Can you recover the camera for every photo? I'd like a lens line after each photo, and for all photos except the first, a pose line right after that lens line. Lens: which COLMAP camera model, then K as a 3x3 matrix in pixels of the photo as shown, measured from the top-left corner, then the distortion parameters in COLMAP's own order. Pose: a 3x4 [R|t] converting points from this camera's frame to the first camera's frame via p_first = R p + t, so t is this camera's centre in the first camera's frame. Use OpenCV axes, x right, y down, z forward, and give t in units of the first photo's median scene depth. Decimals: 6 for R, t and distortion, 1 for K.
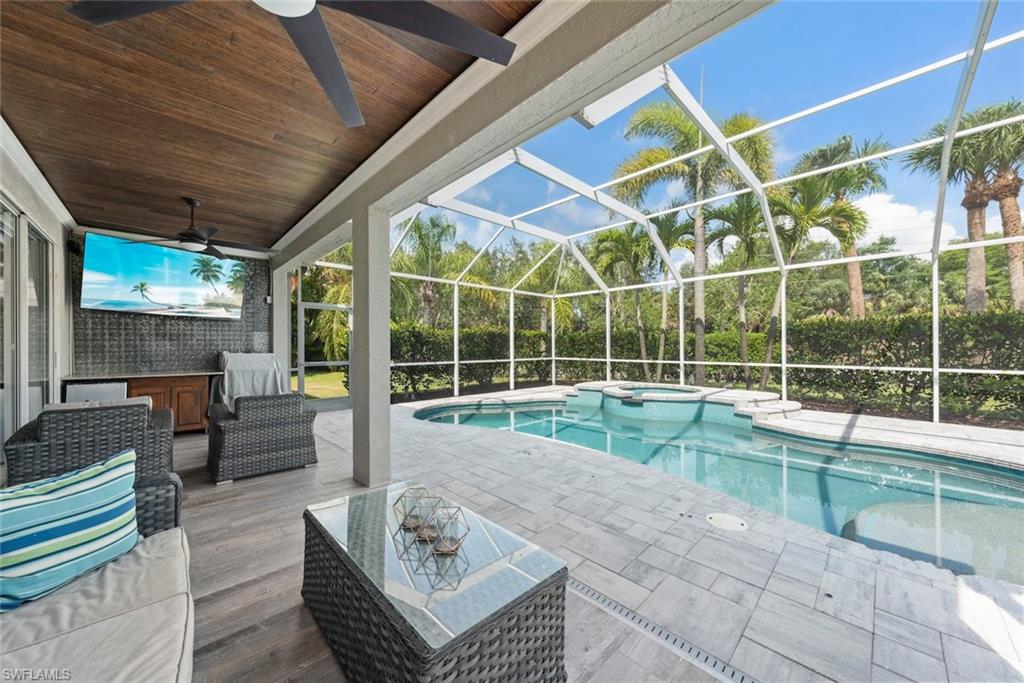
lens RADIAL K [[363.4, 0, 512.0], [0, 363.4, 341.5], [0, 0, 1]] dist [0.053146, 0.000043]
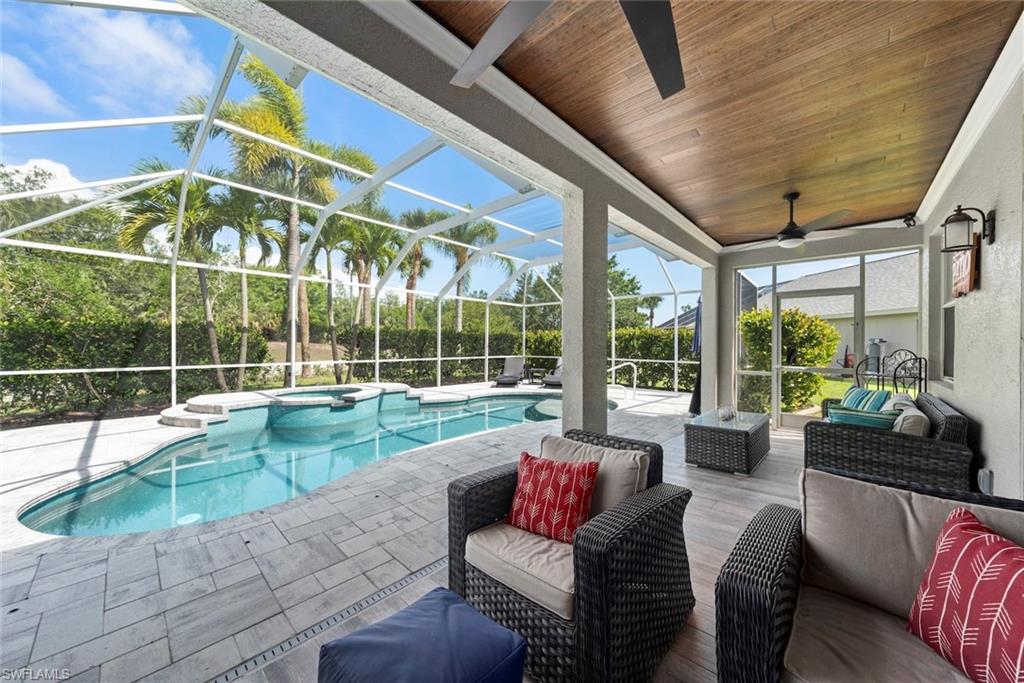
lens RADIAL K [[365.2, 0, 510.8], [0, 365.2, 342.5], [0, 0, 1]] dist [-0.003843, 0.001457]
pose [[-0.057585, 0.014422, 0.998236, -0.765736], [-0.014329, 0.999781, -0.015271, 0.010502], [-0.998238, -0.015183, -0.057366, 0.749450]]
